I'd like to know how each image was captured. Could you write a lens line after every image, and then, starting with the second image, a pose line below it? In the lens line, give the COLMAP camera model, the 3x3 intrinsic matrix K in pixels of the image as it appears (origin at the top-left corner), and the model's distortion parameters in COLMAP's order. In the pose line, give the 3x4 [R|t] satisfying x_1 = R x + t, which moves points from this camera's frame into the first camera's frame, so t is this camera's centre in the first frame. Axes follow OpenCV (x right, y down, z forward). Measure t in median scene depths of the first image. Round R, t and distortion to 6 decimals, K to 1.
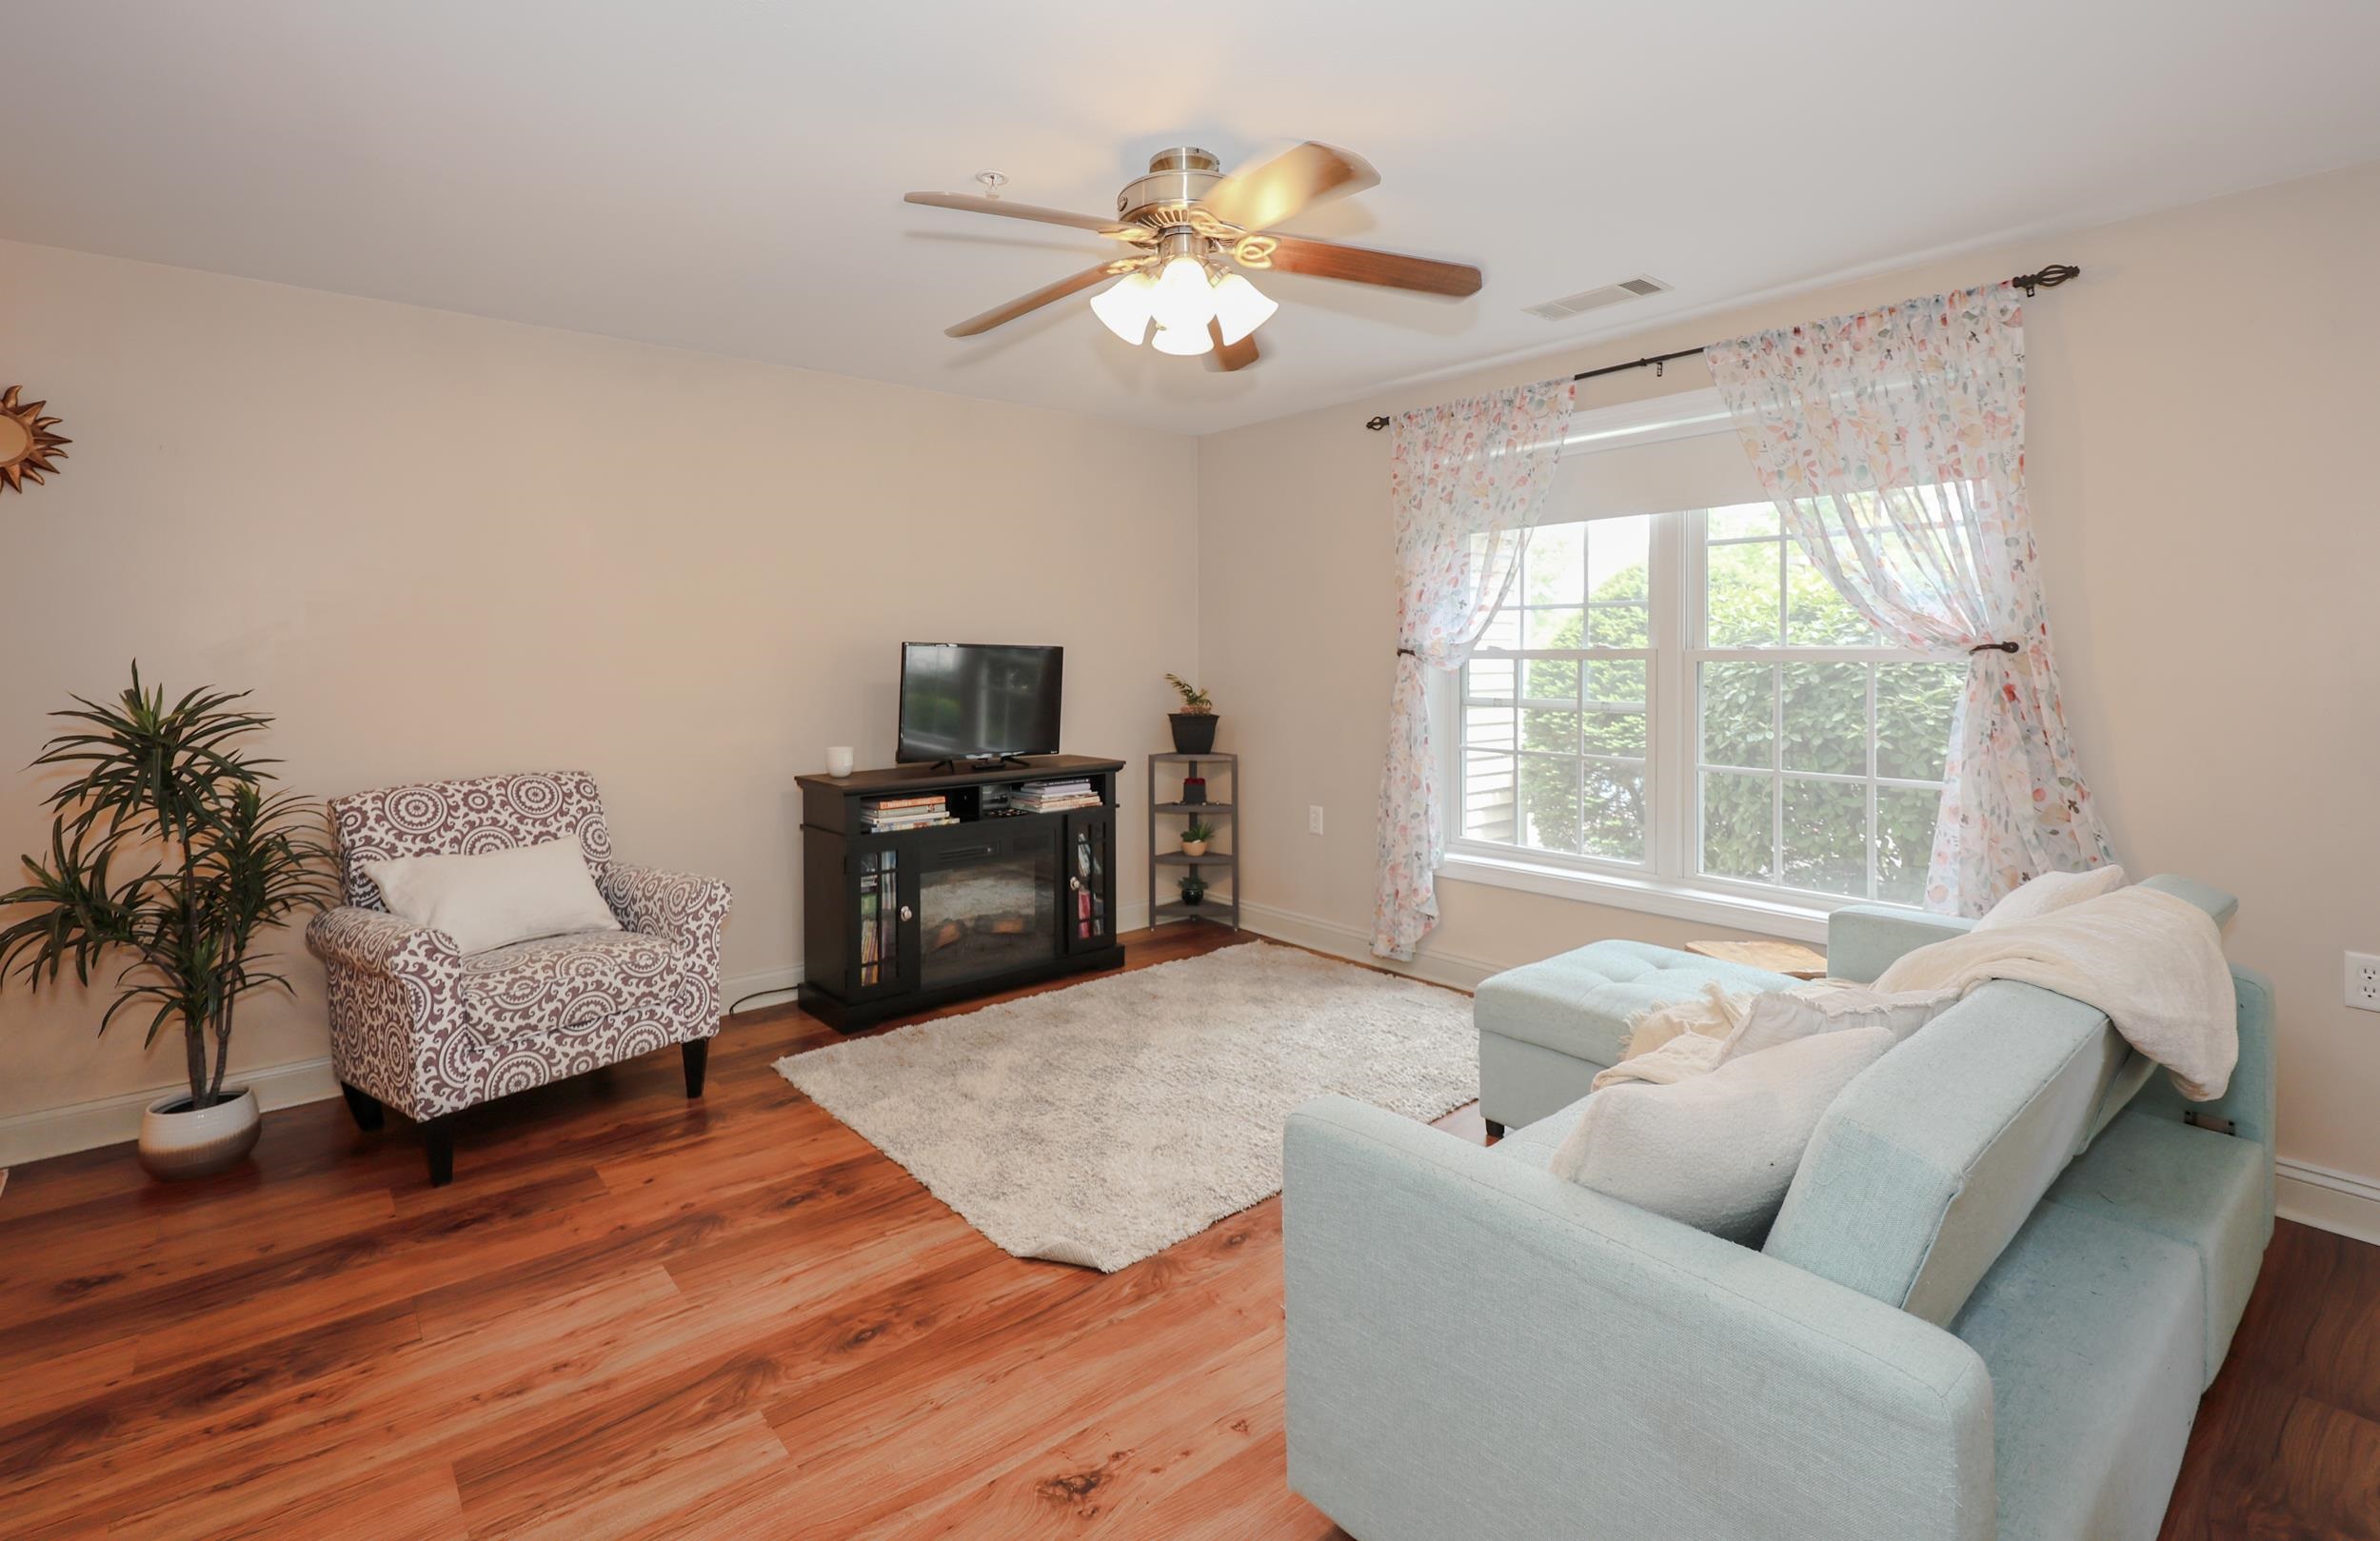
lens RADIAL K [[1072.5, 0, 1145.1], [0, 1072.5, 682.6], [0, 0, 1]] dist [0.000228, 0.001153]
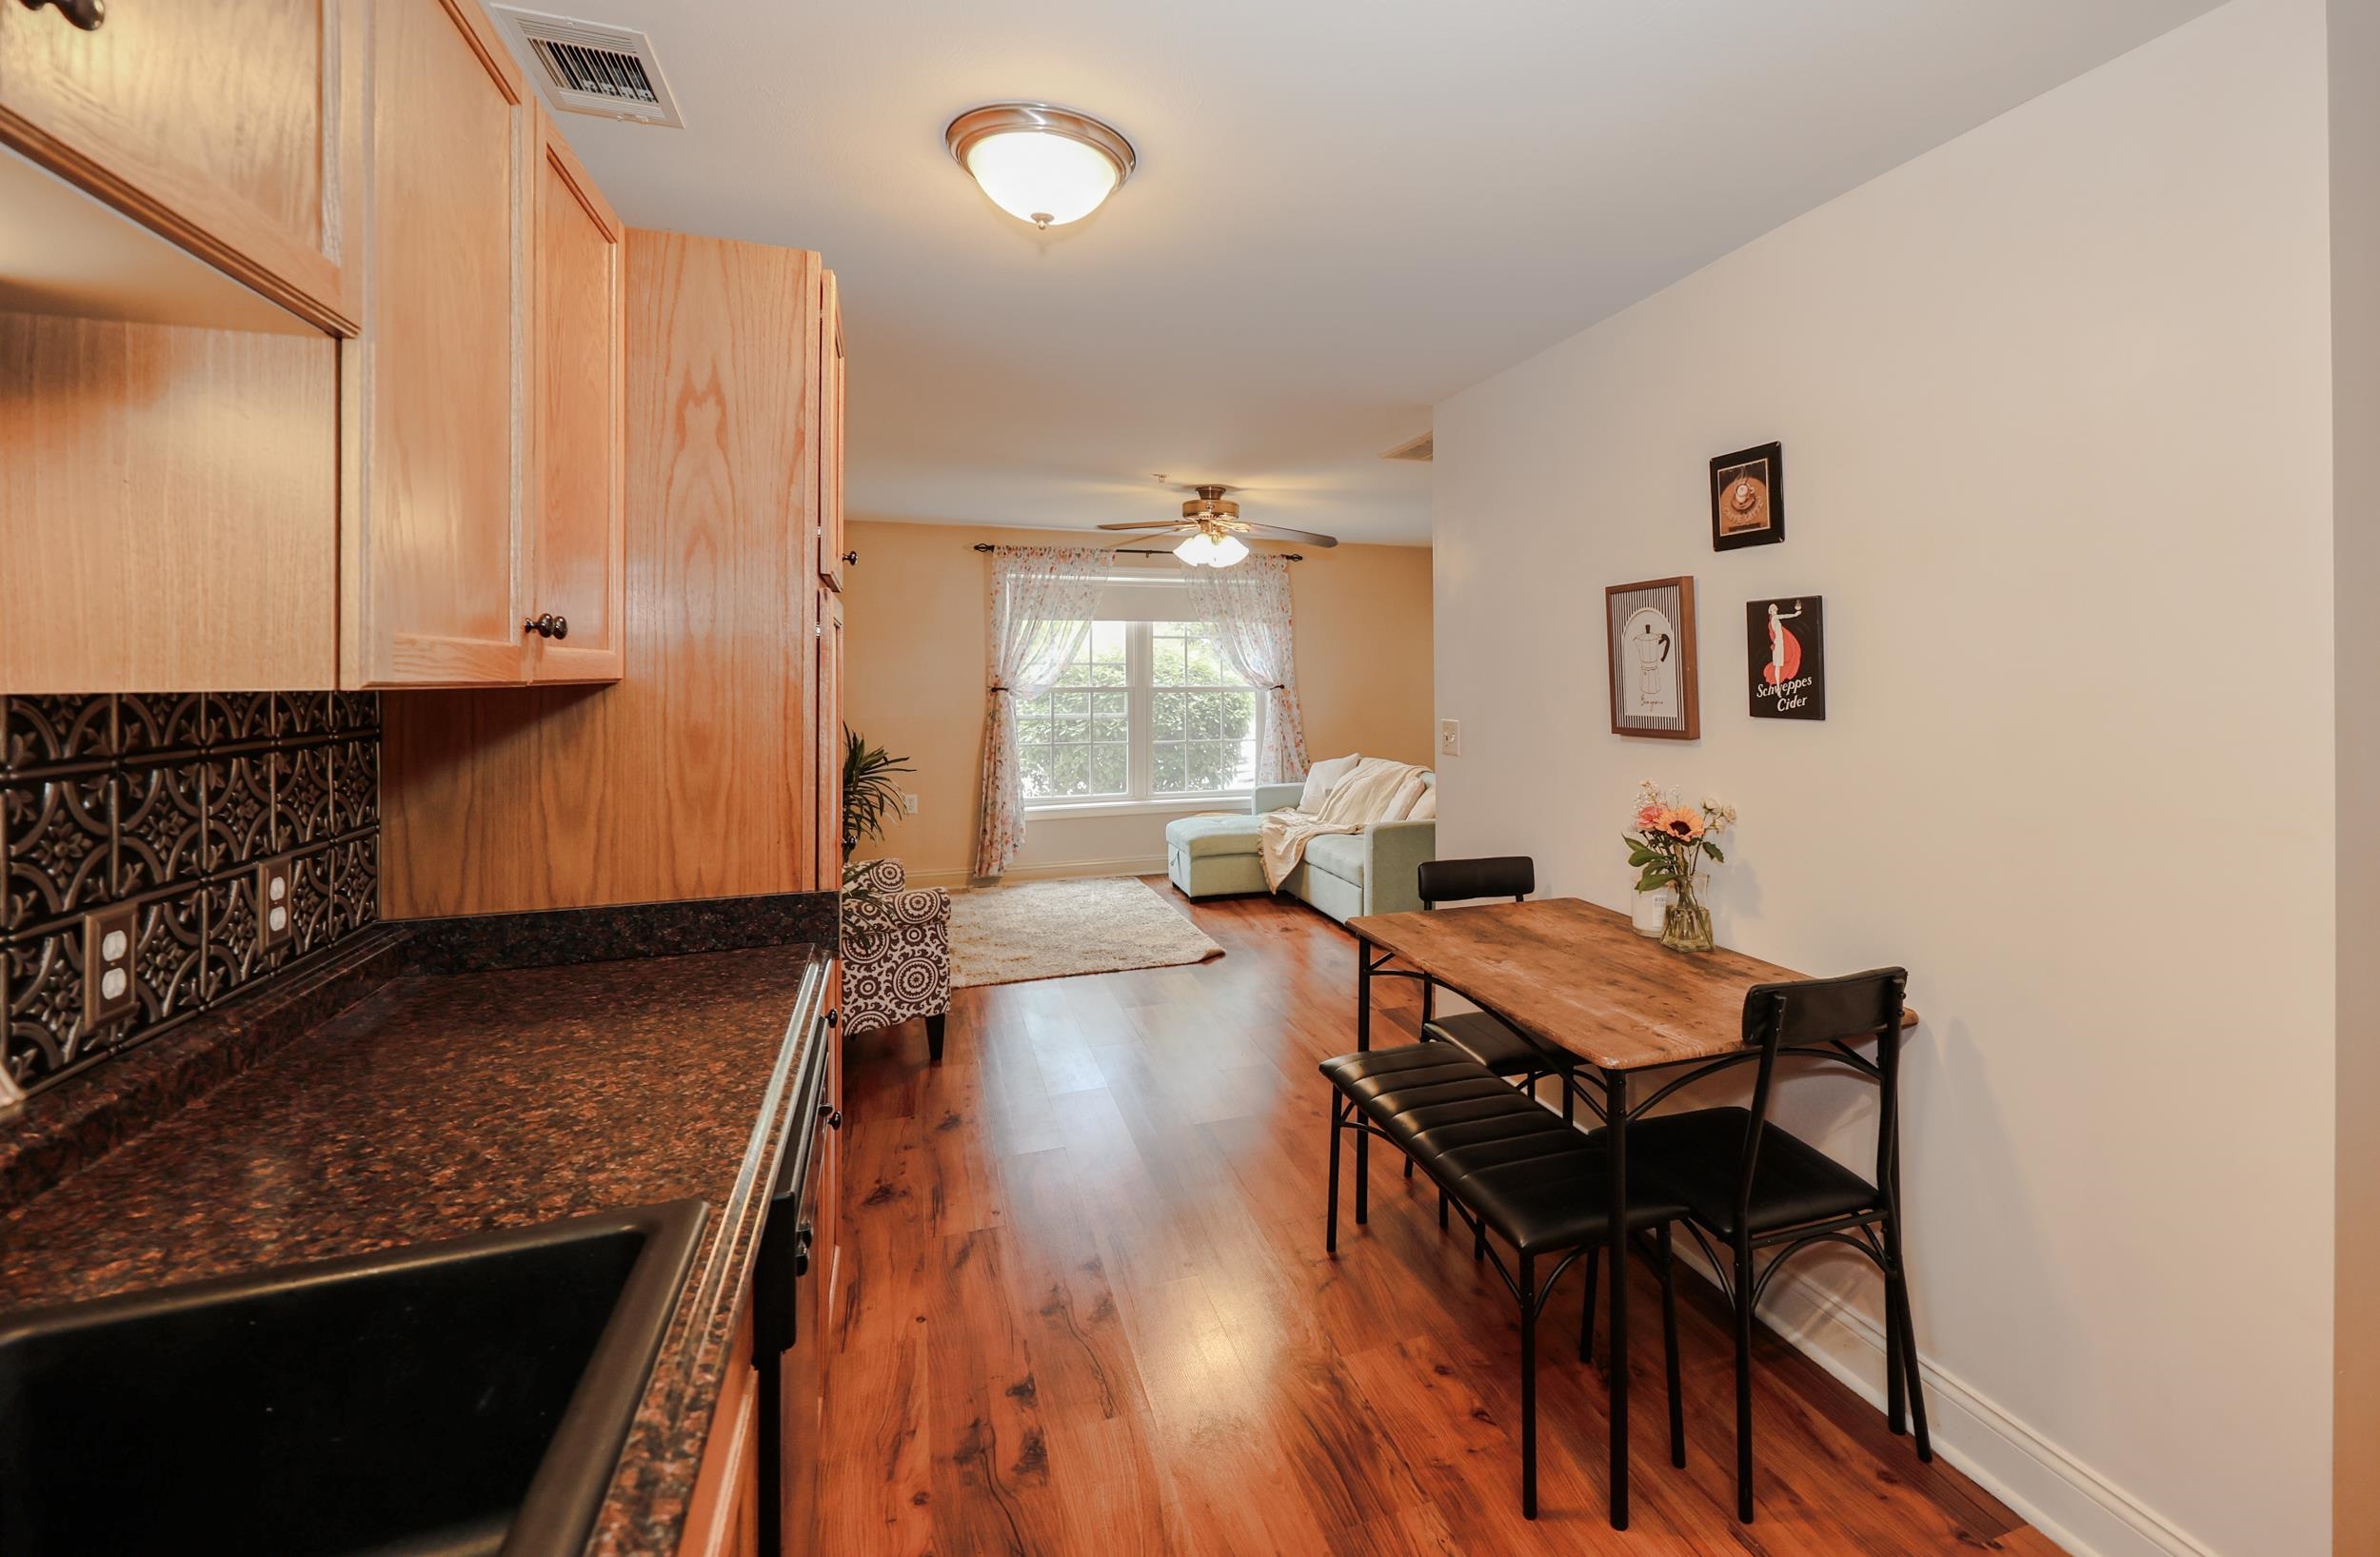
lens RADIAL K [[1080.0, 0, 1345.8], [0, 1080.0, 672.0], [0, 0, 1]] dist [0.012601, -0.002172]
pose [[0.287556, 0.004926, 0.957751, -1.417399], [0.022978, 0.999663, -0.012041, -0.026803], [-0.957488, 0.025470, 0.287346, 0.015912]]
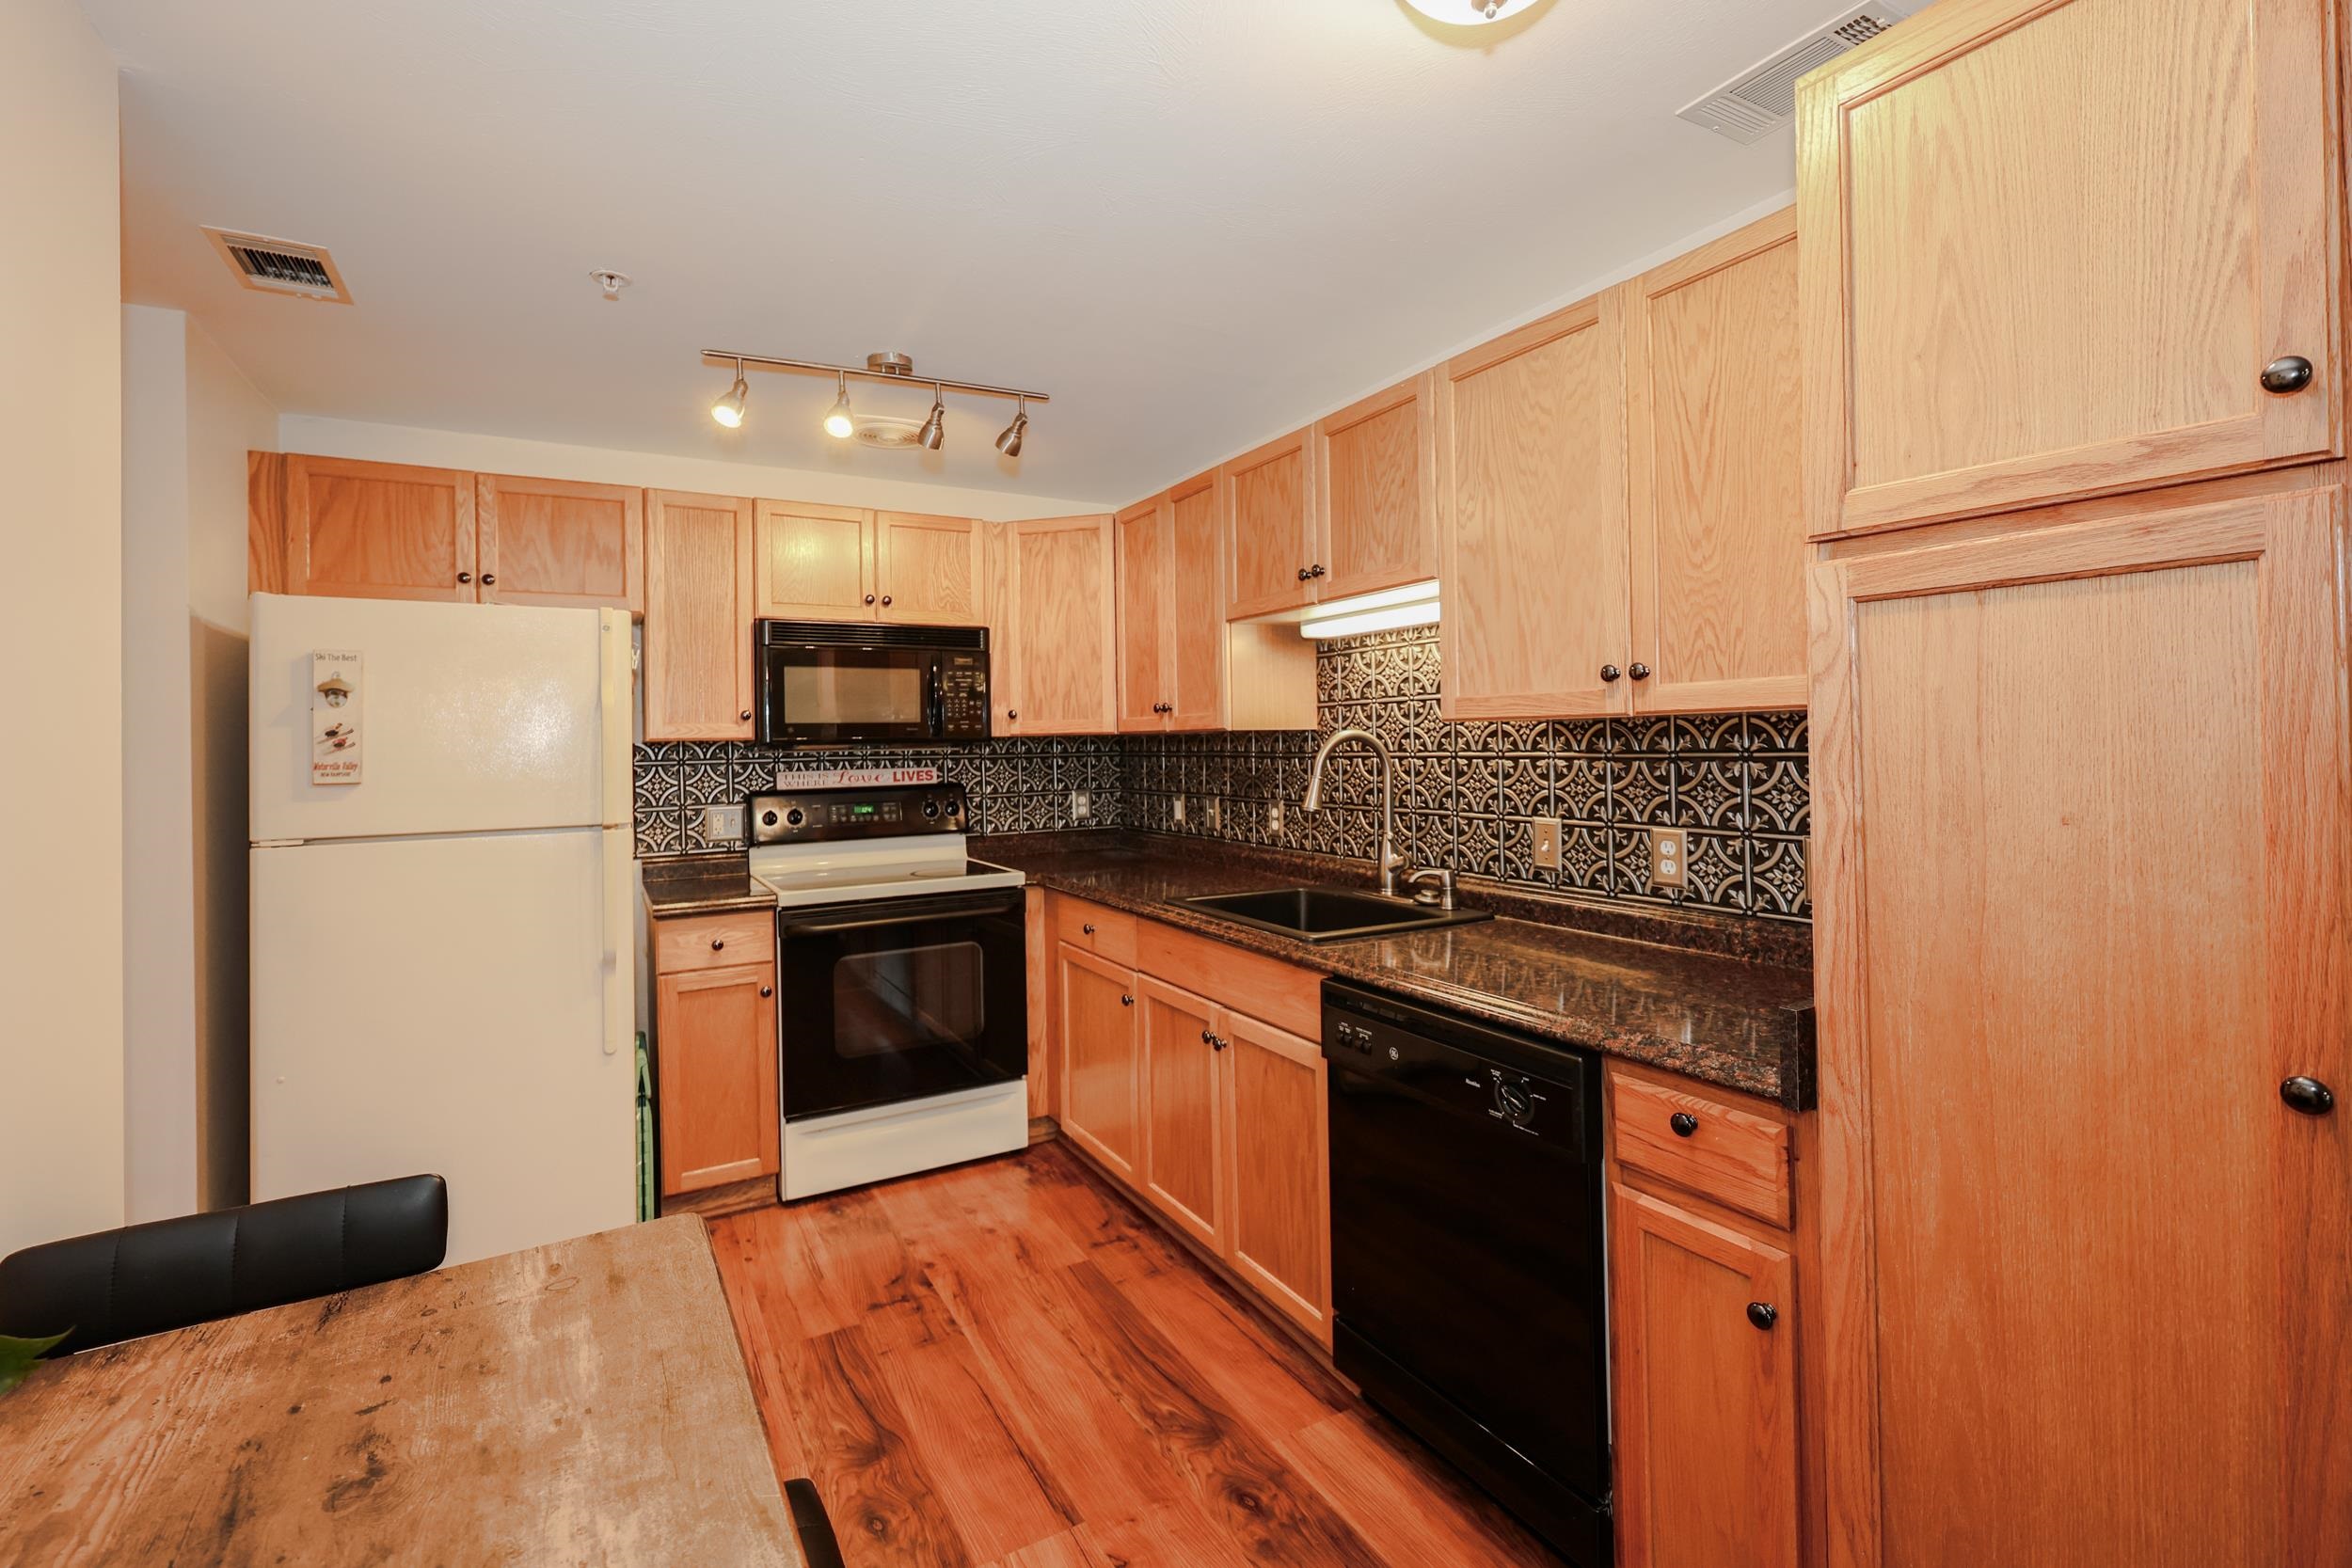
lens RADIAL K [[1026.6, 0, 1159.8], [0, 1026.6, 728.3], [0, 0, 1]] dist [-0.002238, 0.002991]
pose [[-0.164378, -0.004142, -0.986389, -0.590022], [-0.006082, 0.999976, -0.003185, -0.023616], [0.986379, 0.005475, -0.164400, 0.262628]]
